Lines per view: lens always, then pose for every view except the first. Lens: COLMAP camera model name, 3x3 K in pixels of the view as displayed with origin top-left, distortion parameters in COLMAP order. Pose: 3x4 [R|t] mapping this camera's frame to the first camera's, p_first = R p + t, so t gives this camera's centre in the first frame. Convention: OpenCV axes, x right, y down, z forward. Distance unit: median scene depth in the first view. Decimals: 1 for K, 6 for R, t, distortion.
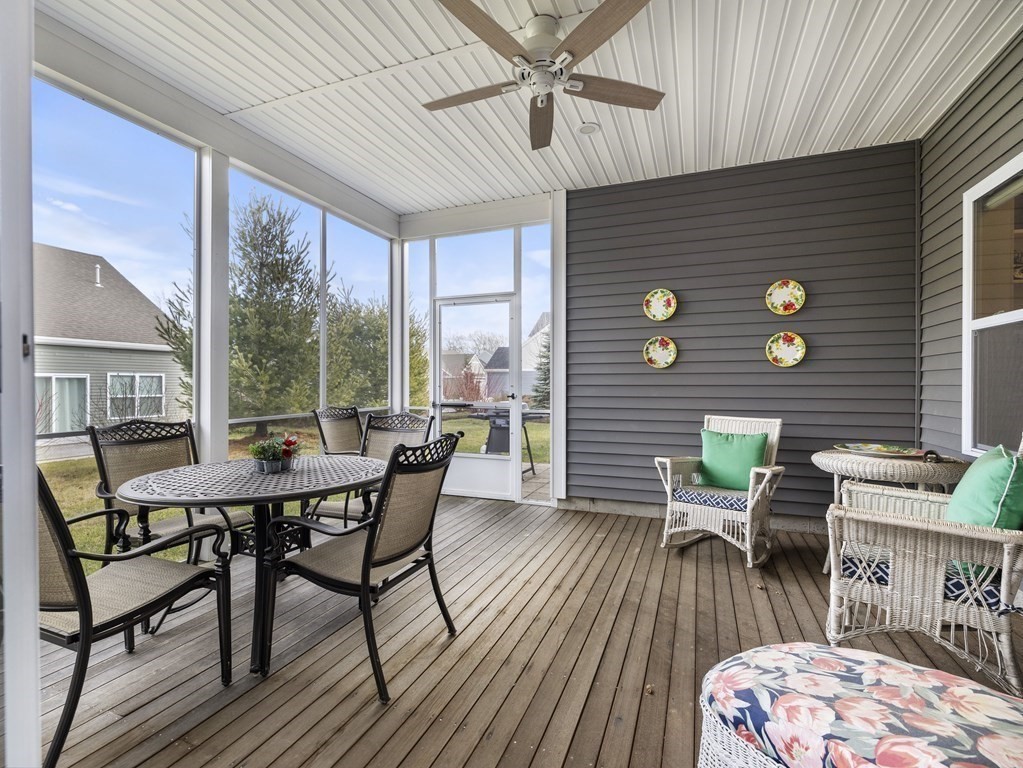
lens RADIAL K [[485.8, 0, 508.1], [0, 485.8, 383.9], [0, 0, 1]] dist [0.000482, 0.000923]
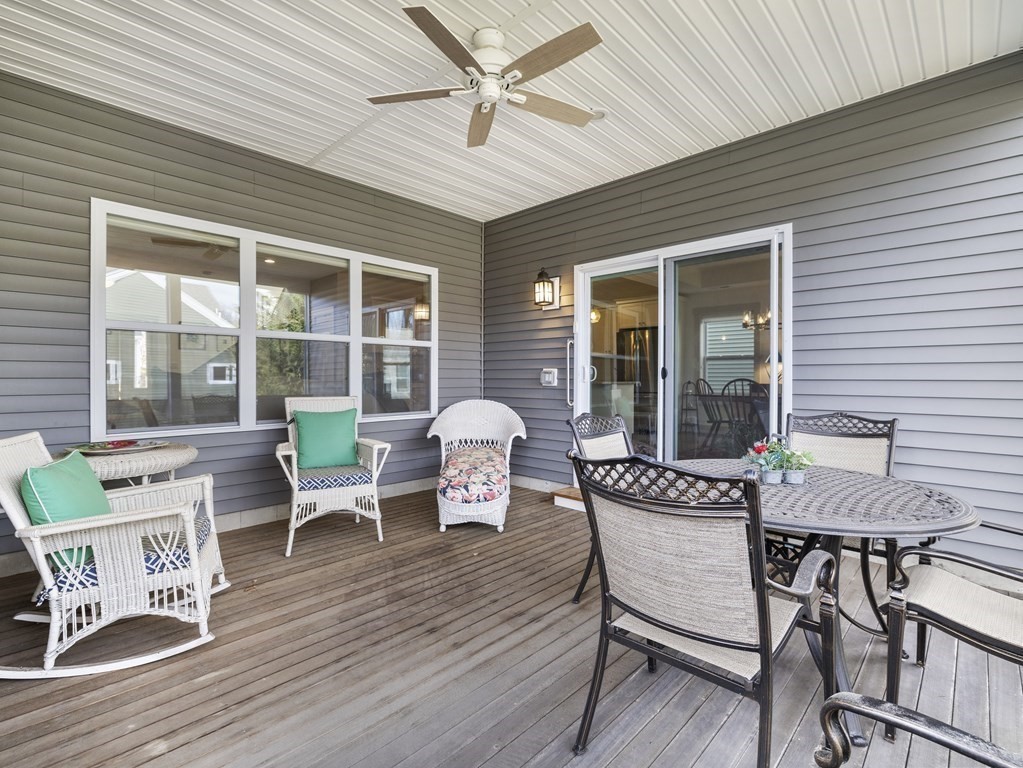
lens RADIAL K [[485.8, 0, 512.0], [0, 485.8, 383.6], [0, 0, 1]] dist [0.000482, 0.000923]
pose [[-0.924883, -0.003920, 0.380232, -0.354943], [0.000440, 0.999935, 0.011380, 0.000521], [-0.380252, 0.010692, -0.924821, 1.846685]]
